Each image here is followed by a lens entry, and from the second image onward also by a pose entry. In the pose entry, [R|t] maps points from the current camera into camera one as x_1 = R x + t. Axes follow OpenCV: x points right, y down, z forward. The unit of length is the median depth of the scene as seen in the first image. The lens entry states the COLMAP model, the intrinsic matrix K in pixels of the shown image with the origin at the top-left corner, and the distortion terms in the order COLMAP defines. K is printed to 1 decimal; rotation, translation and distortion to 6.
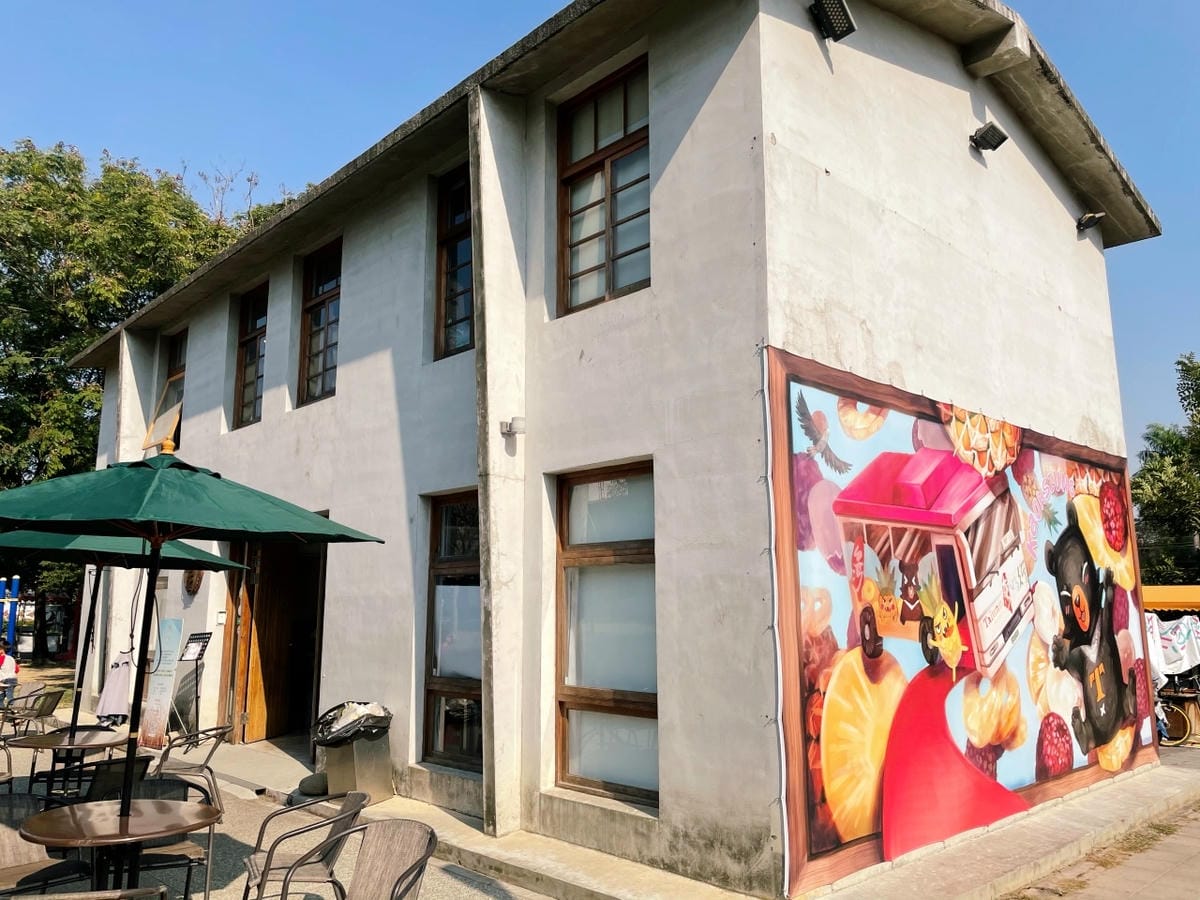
lens RADIAL K [[890.9, 0, 600.0], [0, 890.9, 450.0], [0, 0, 1]] dist [0.078731, -0.121291]
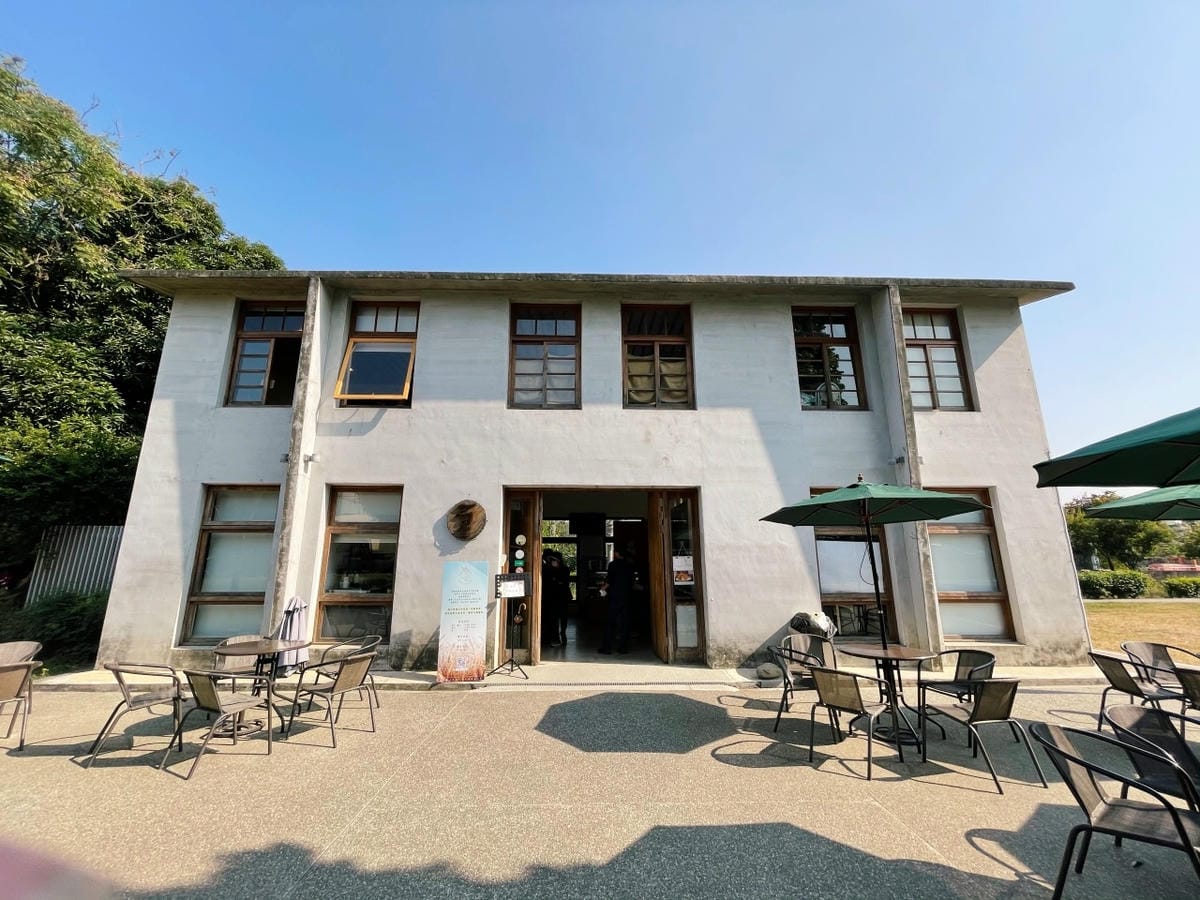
lens RADIAL K [[523.0, 0, 600.0], [0, 523.0, 450.0], [0, 0, 1]] dist [0.000722, 0.000208]
pose [[0.673878, 0.172836, 0.718343, -1.702015], [-0.126329, 0.984890, -0.118459, 0.213104], [-0.727963, -0.010921, 0.685530, 0.873634]]
